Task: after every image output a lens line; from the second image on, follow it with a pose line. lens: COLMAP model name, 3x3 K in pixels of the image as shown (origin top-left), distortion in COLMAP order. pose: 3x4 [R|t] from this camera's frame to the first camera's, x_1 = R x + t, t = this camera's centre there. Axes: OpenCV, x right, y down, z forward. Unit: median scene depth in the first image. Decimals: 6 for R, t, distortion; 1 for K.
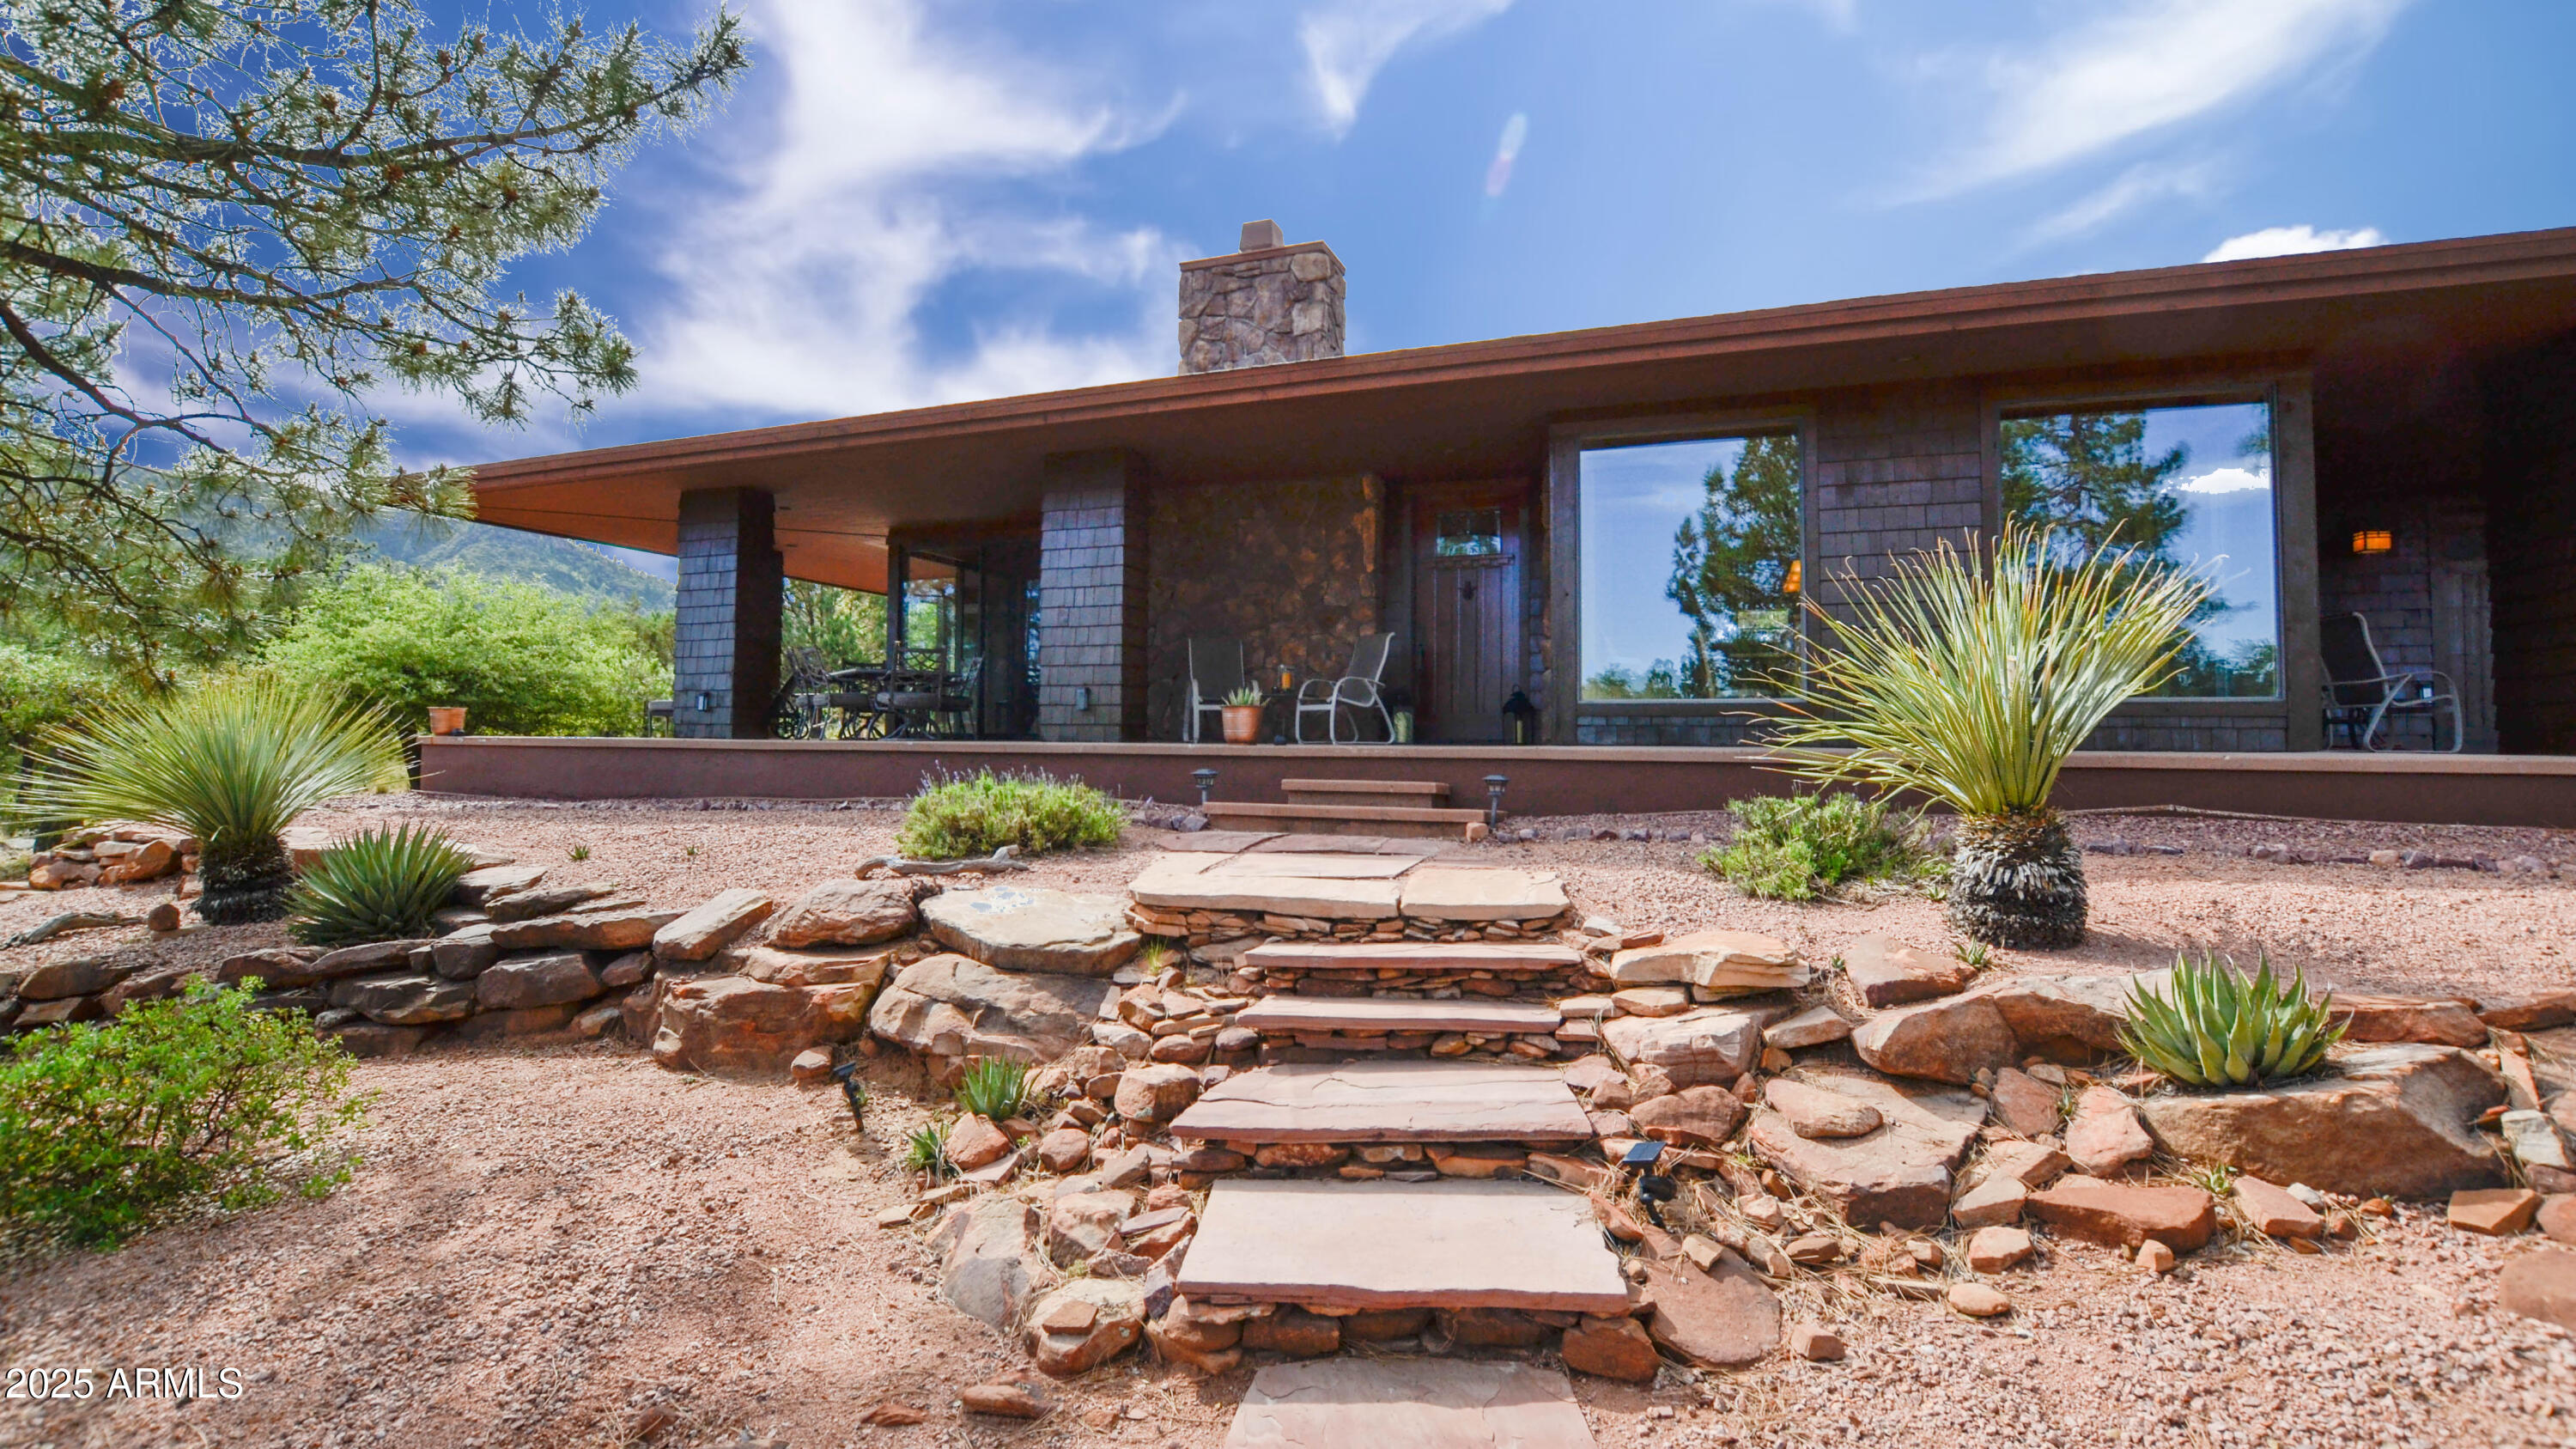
lens RADIAL K [[1178.6, 0, 1293.3], [0, 1178.6, 702.4], [0, 0, 1]] dist [-0.031524, 0.003353]
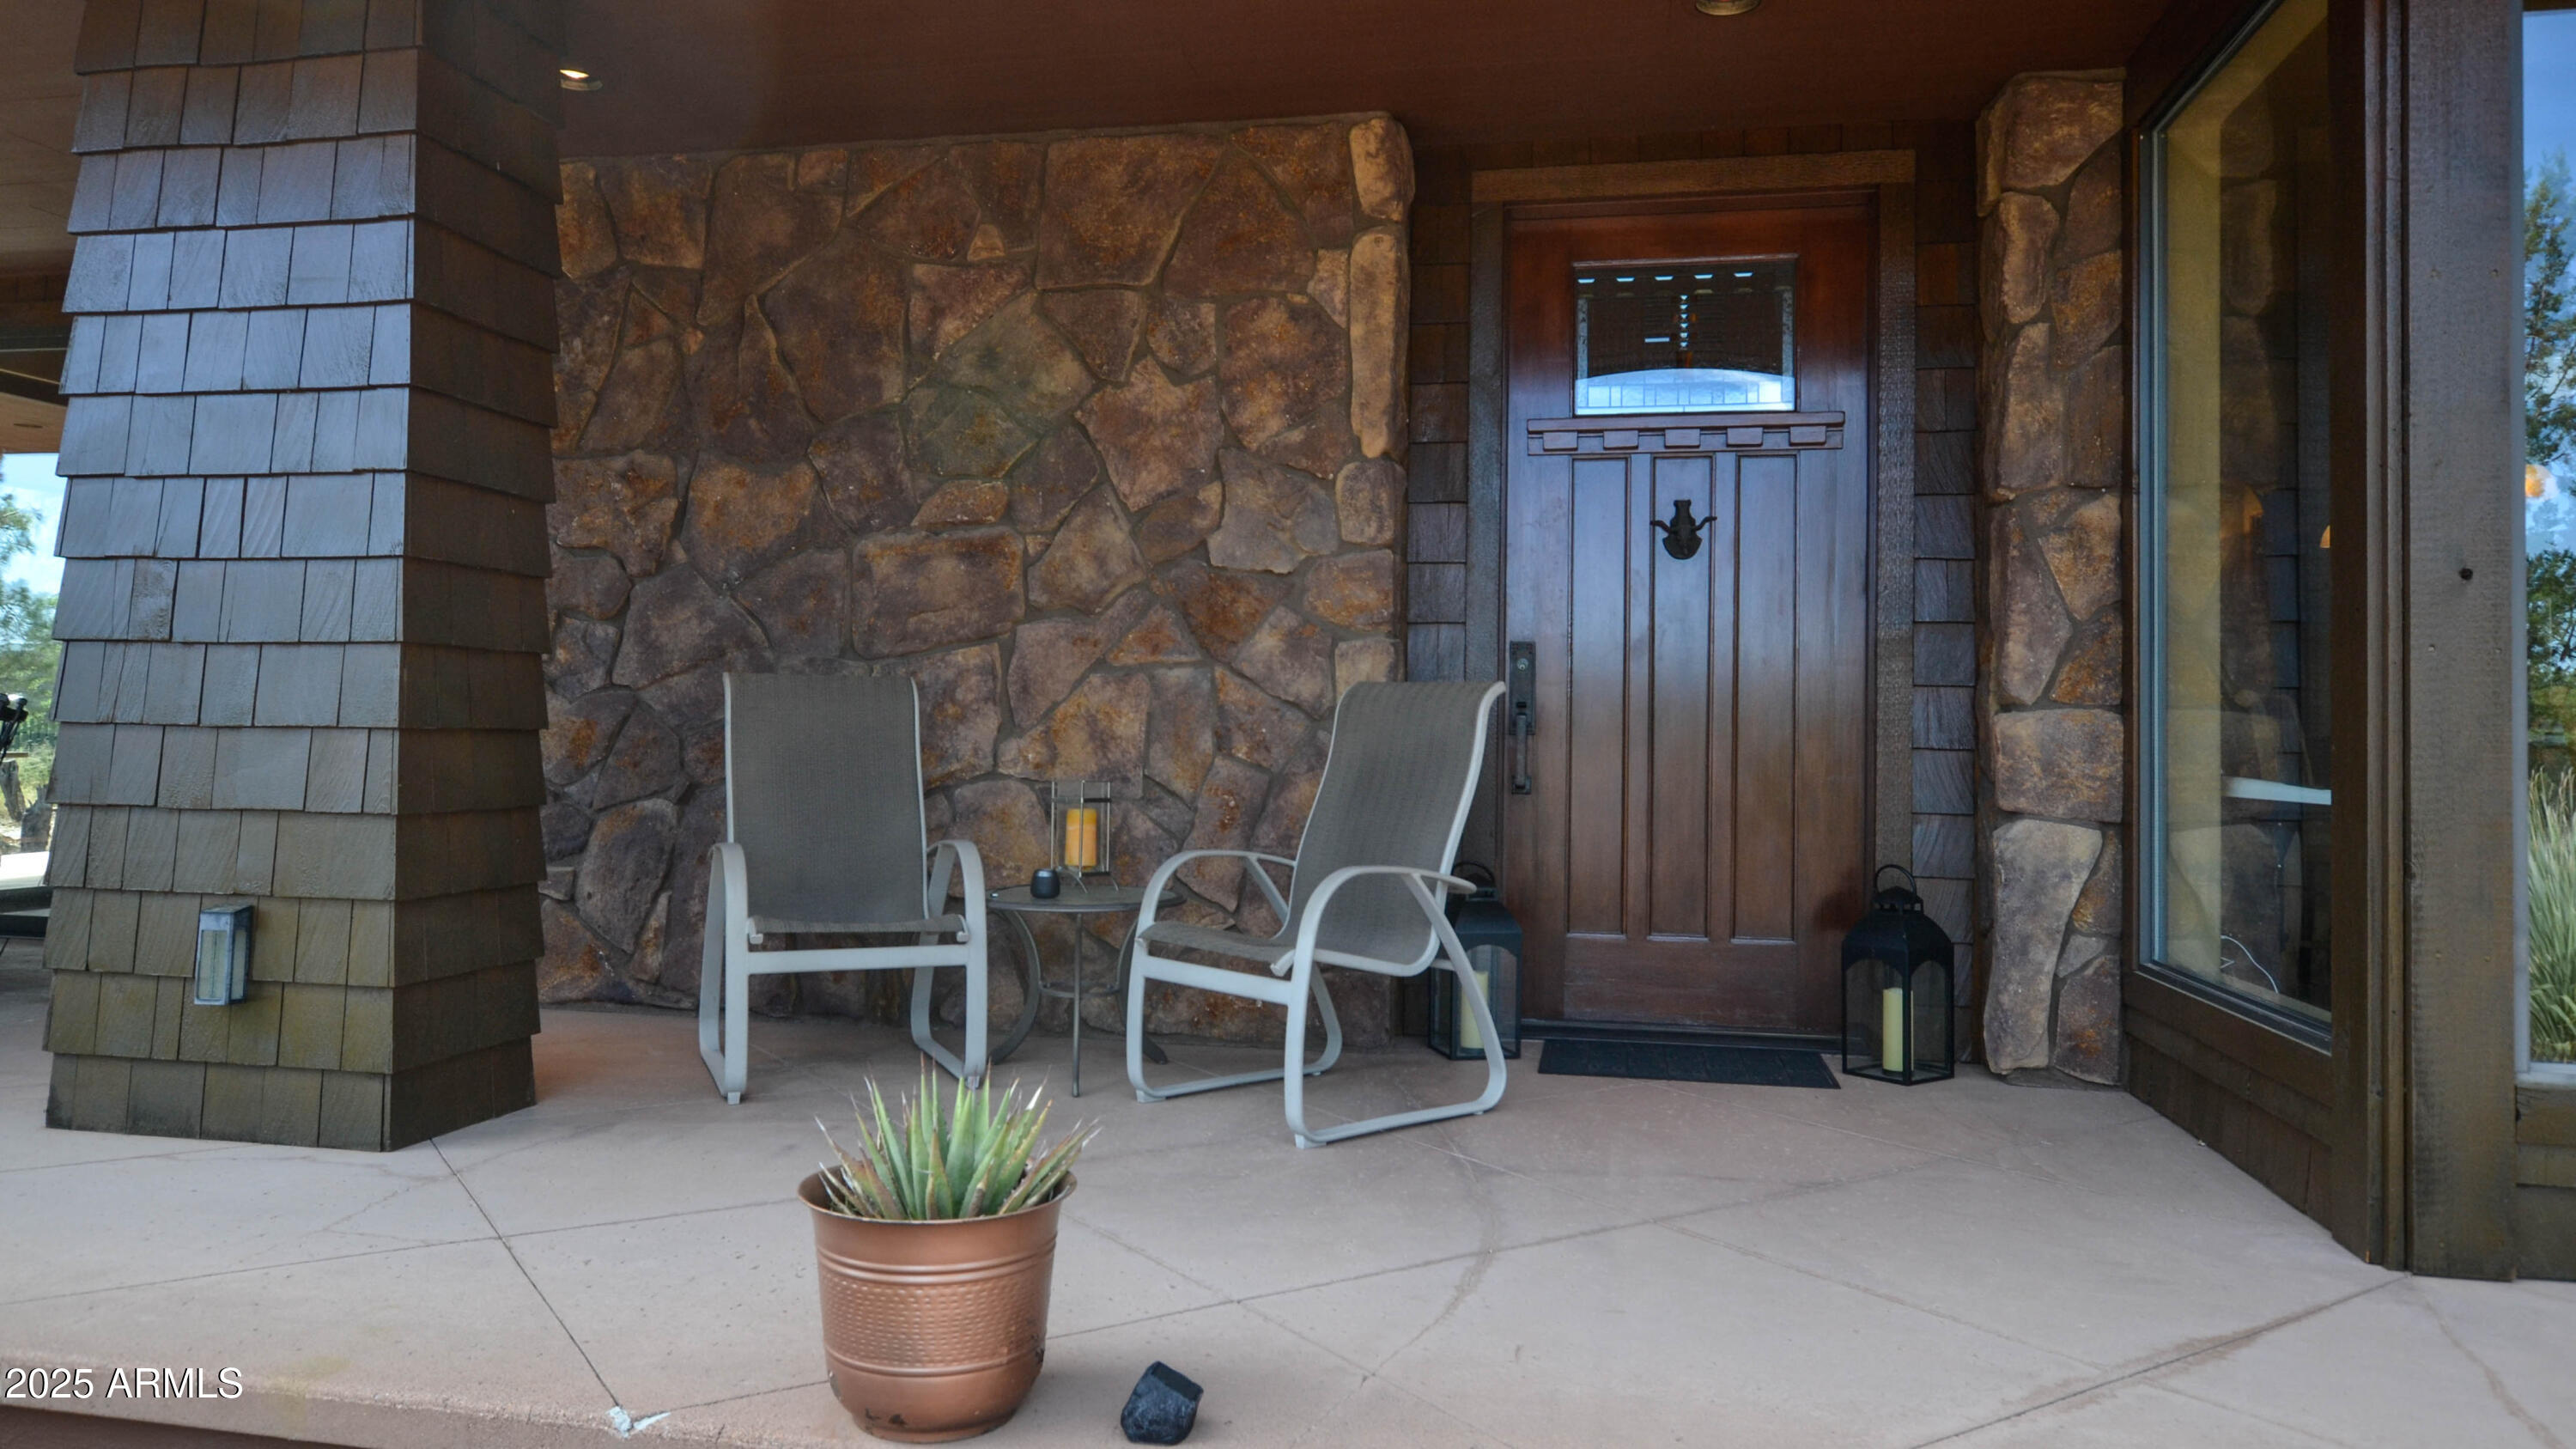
lens RADIAL K [[1739.2, 0, 1273.4], [0, 1739.2, 709.5], [0, 0, 1]] dist [-0.010156, 0.001797]
pose [[0.986172, 0.009844, 0.165430, -0.030080], [-0.013159, 0.999734, 0.018956, -0.058019], [-0.165199, -0.020871, 0.986039, 0.598557]]
